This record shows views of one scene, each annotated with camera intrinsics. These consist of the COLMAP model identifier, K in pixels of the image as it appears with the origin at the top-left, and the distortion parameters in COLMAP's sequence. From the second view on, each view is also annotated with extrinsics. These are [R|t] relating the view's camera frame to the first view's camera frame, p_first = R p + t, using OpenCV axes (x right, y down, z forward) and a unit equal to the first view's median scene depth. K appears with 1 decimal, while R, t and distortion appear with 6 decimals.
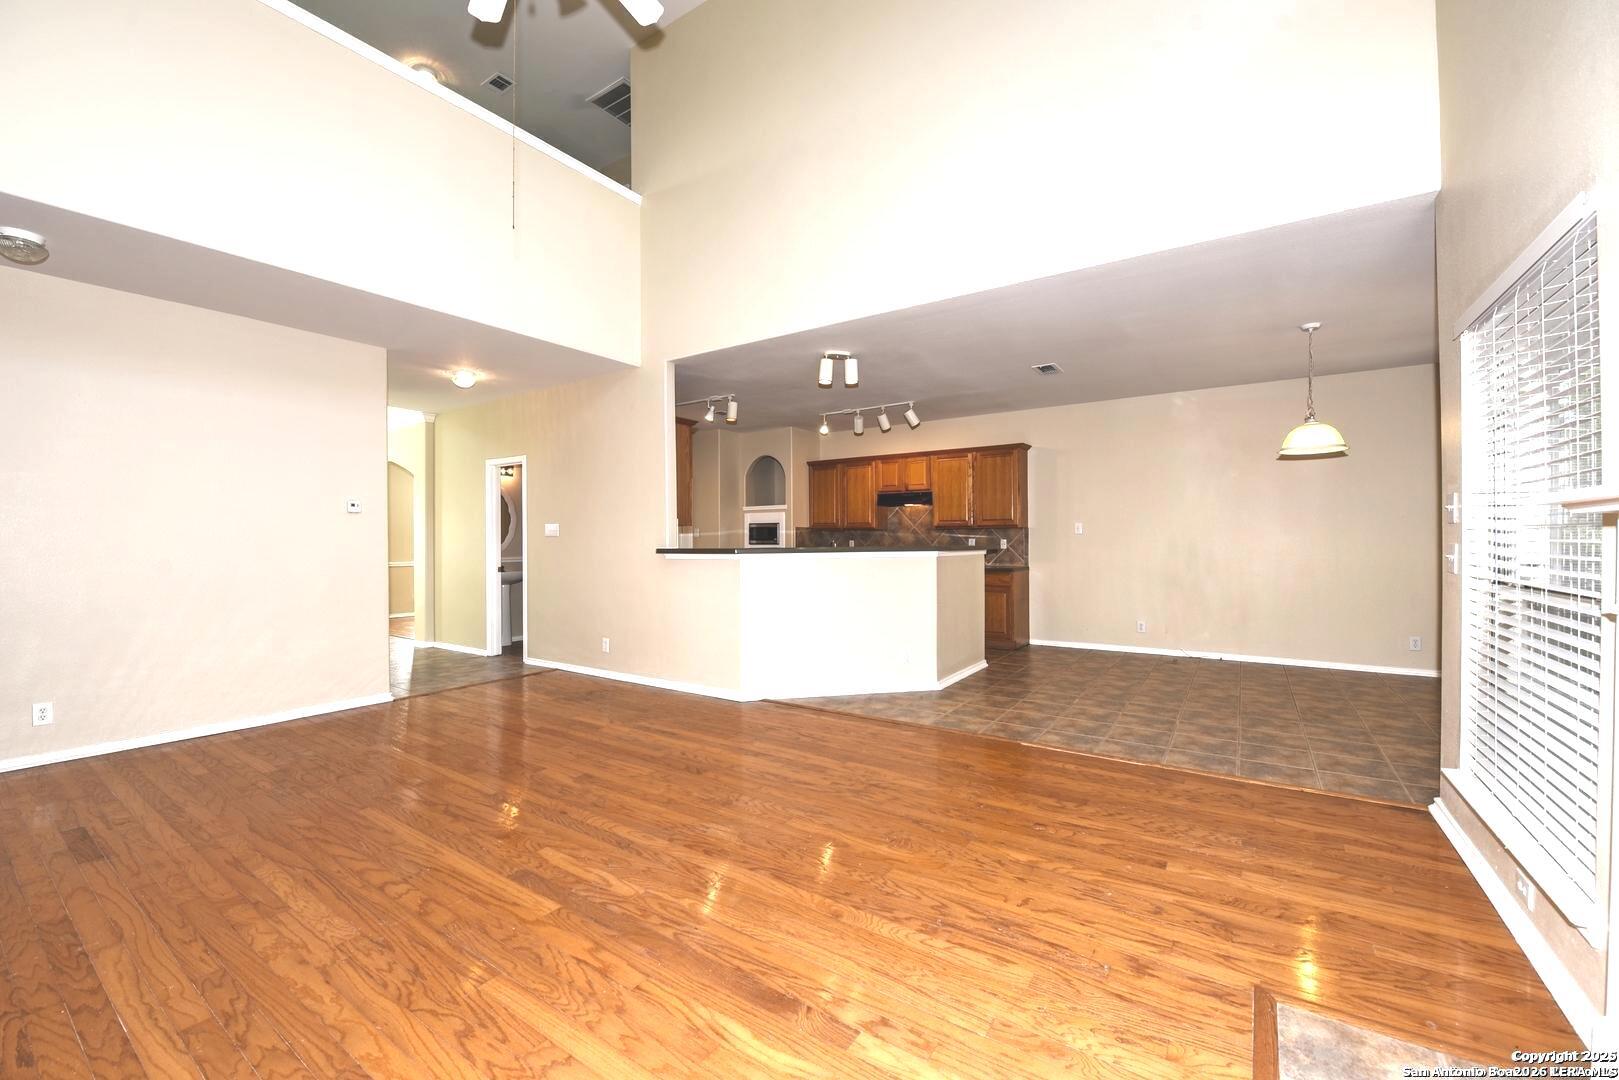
lens RADIAL K [[653.5, 0, 797.9], [0, 653.5, 540.7], [0, 0, 1]] dist [-0.019715, -0.000297]
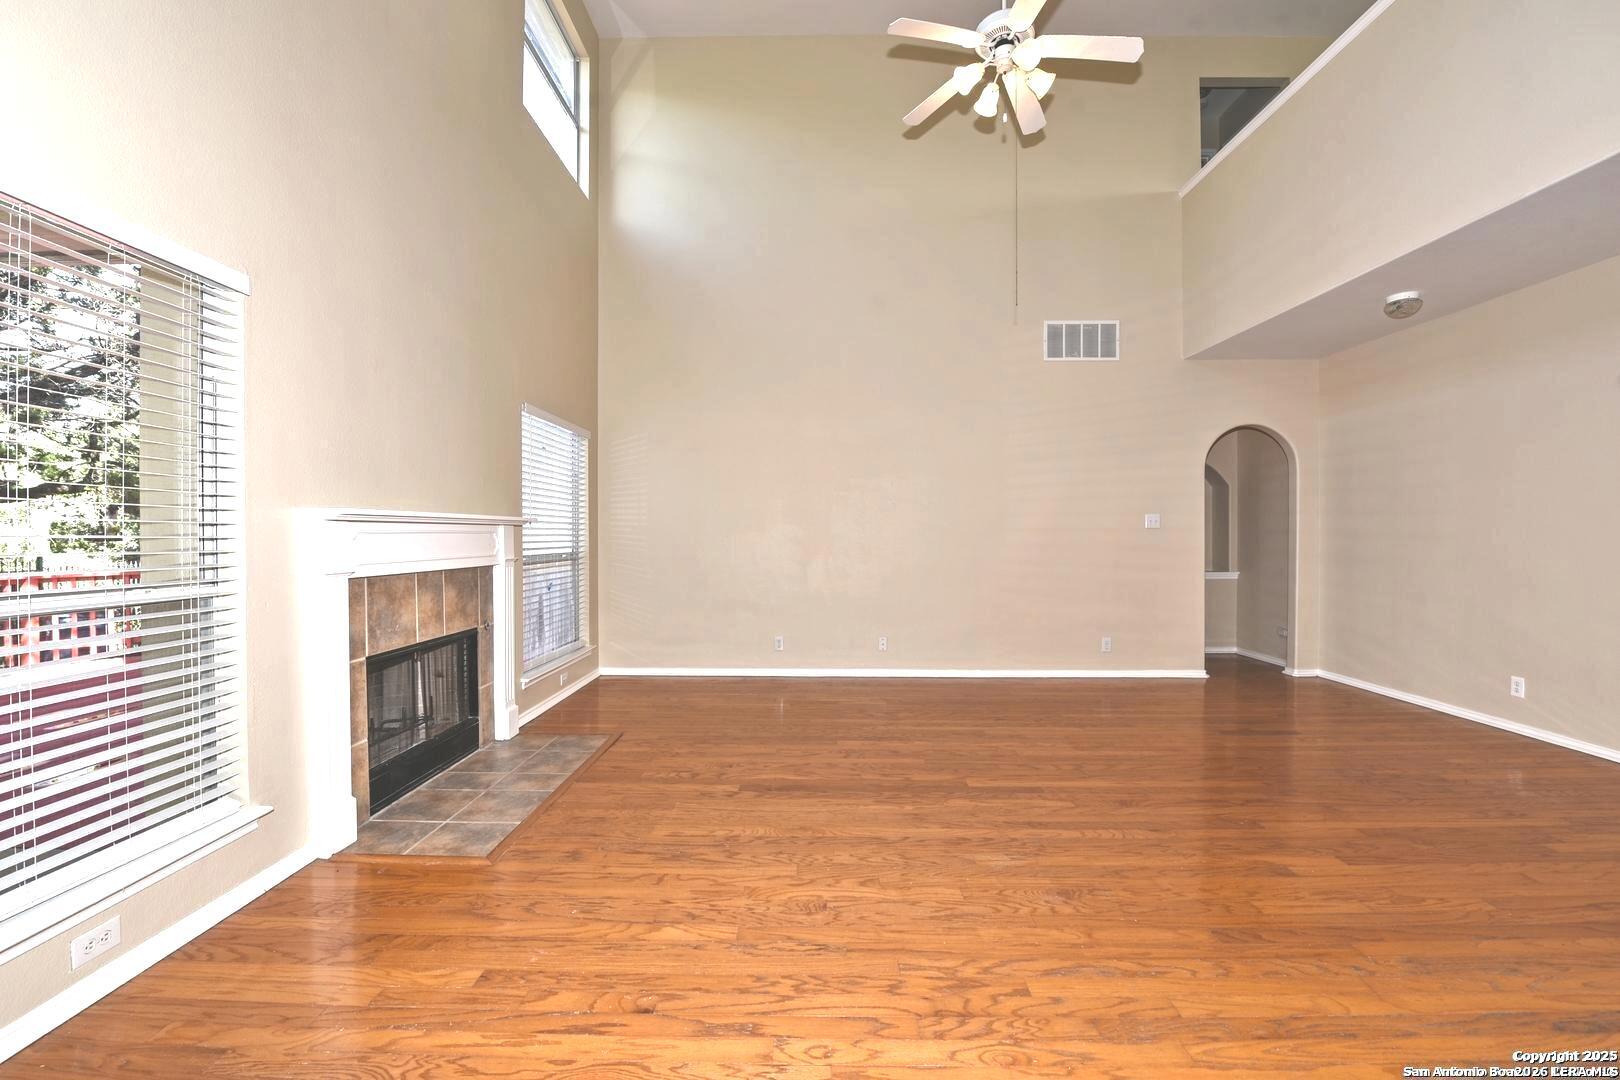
lens RADIAL K [[653.9, 0, 798.4], [0, 653.9, 540.7], [0, 0, 1]] dist [-0.019715, -0.000297]
pose [[-0.838133, 0.009979, -0.545375, 0.657648], [0.003534, 0.999911, 0.012865, 0.002260], [0.545455, 0.008855, -0.838093, 1.796367]]
